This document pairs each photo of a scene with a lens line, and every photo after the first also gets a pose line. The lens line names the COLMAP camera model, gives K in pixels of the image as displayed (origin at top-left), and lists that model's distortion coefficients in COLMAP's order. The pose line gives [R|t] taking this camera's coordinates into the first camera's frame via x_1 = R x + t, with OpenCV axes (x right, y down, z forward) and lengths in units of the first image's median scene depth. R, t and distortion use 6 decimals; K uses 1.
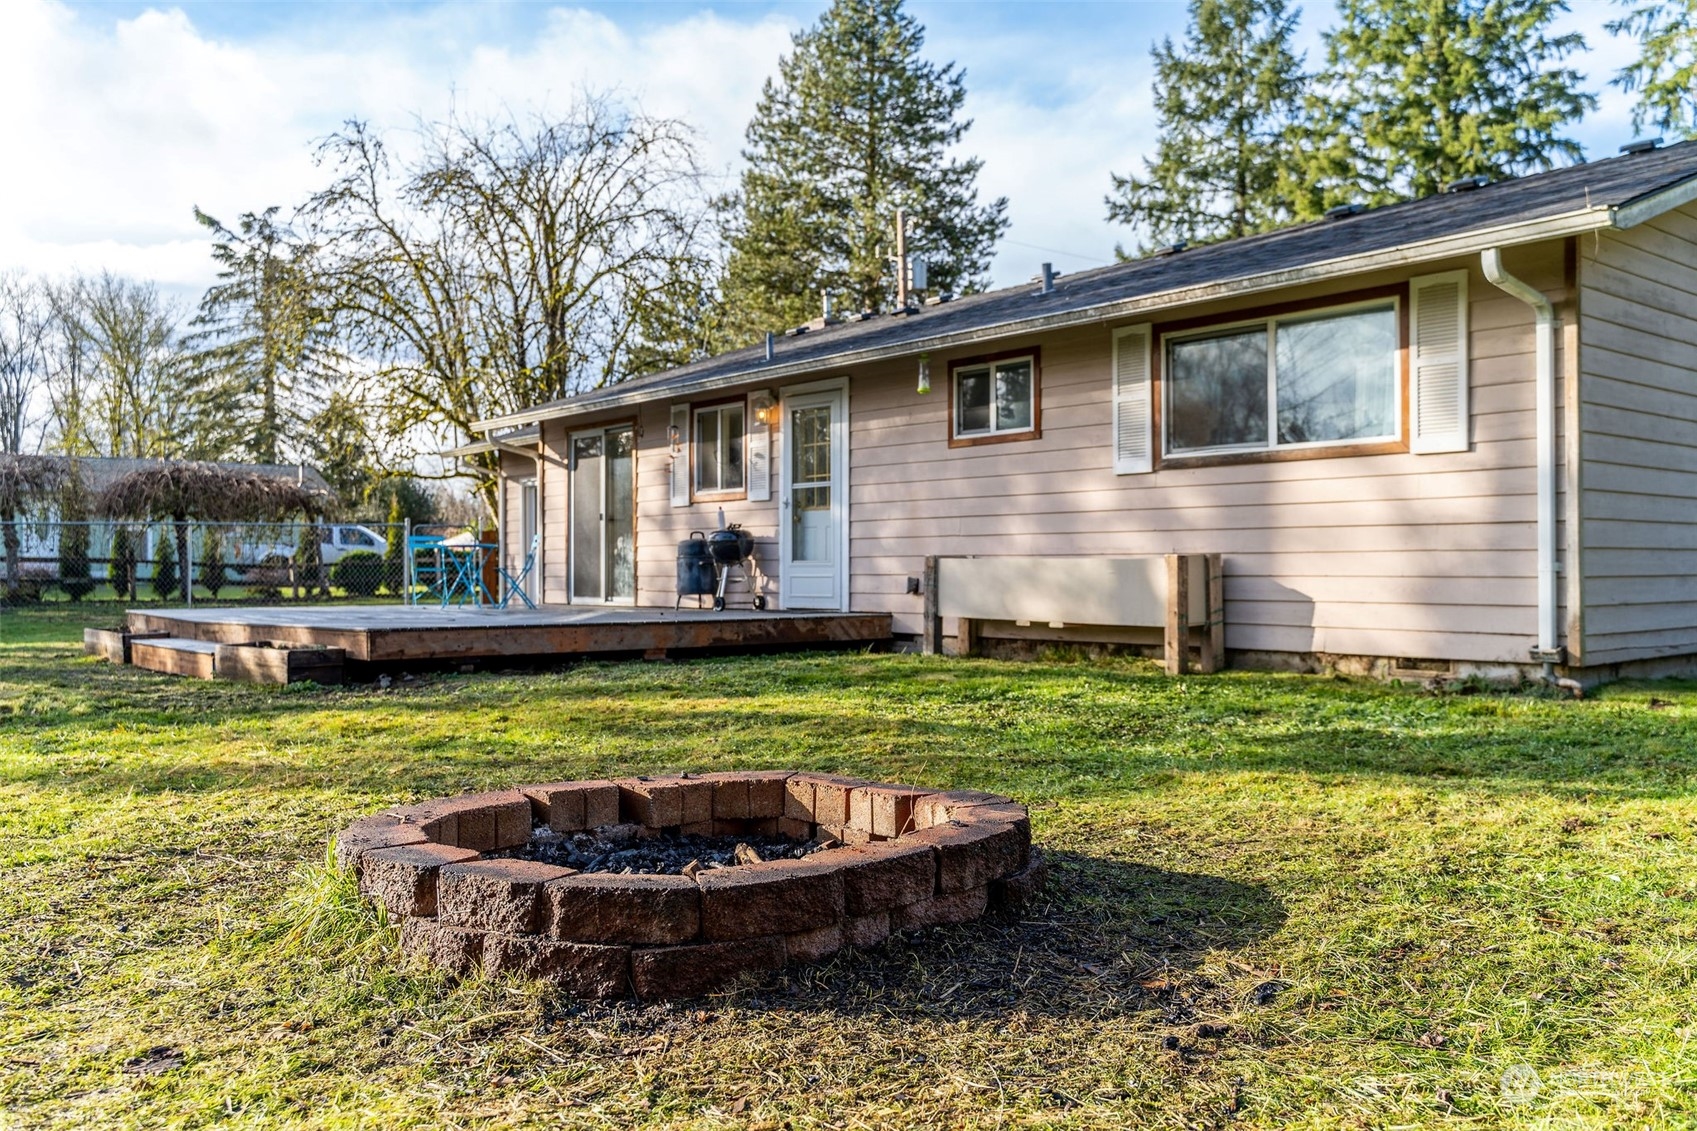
lens RADIAL K [[1391.8, 0, 857.8], [0, 1391.8, 547.7], [0, 0, 1]] dist [0.022711, -0.037837]
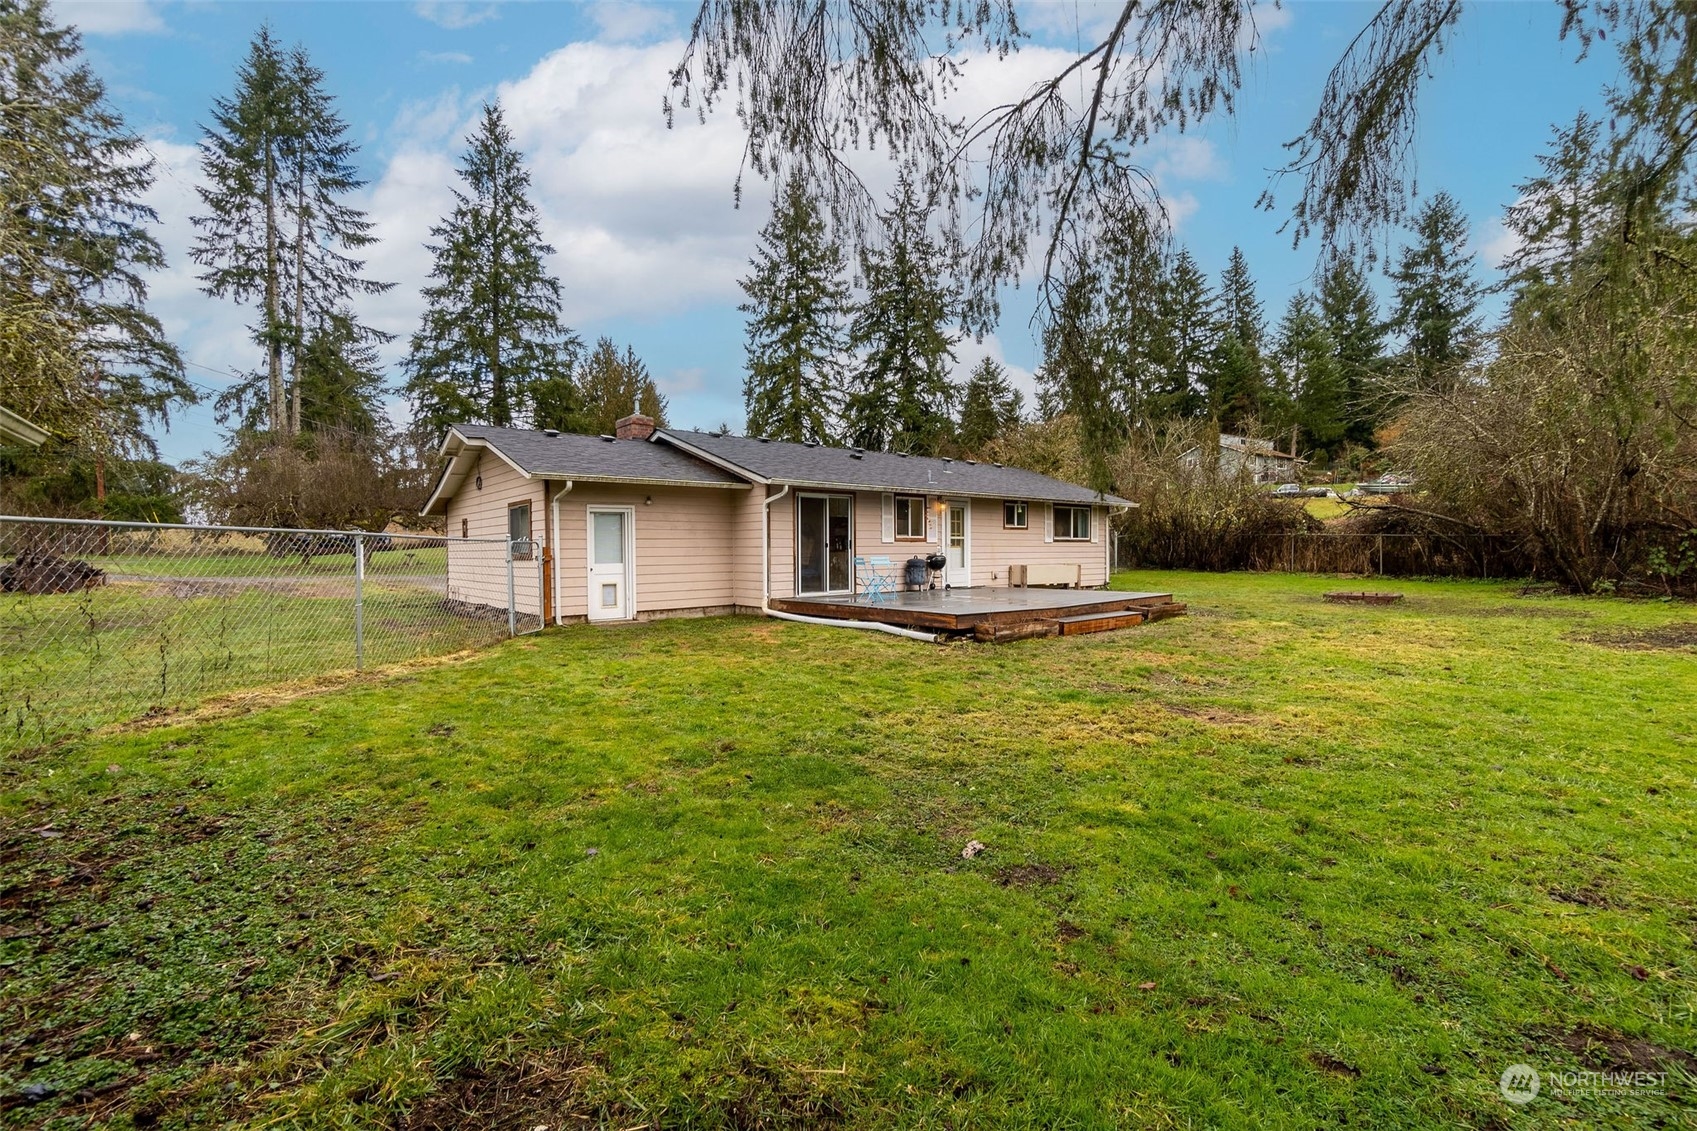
lens RADIAL K [[739.5, 0, 842.3], [0, 739.5, 556.4], [0, 0, 1]] dist [0.001269, -0.000658]
pose [[0.000494, -0.004463, 0.999990, -0.554618], [-0.008858, 0.999951, 0.004467, -0.006138], [-0.999961, -0.008860, 0.000454, 0.492340]]
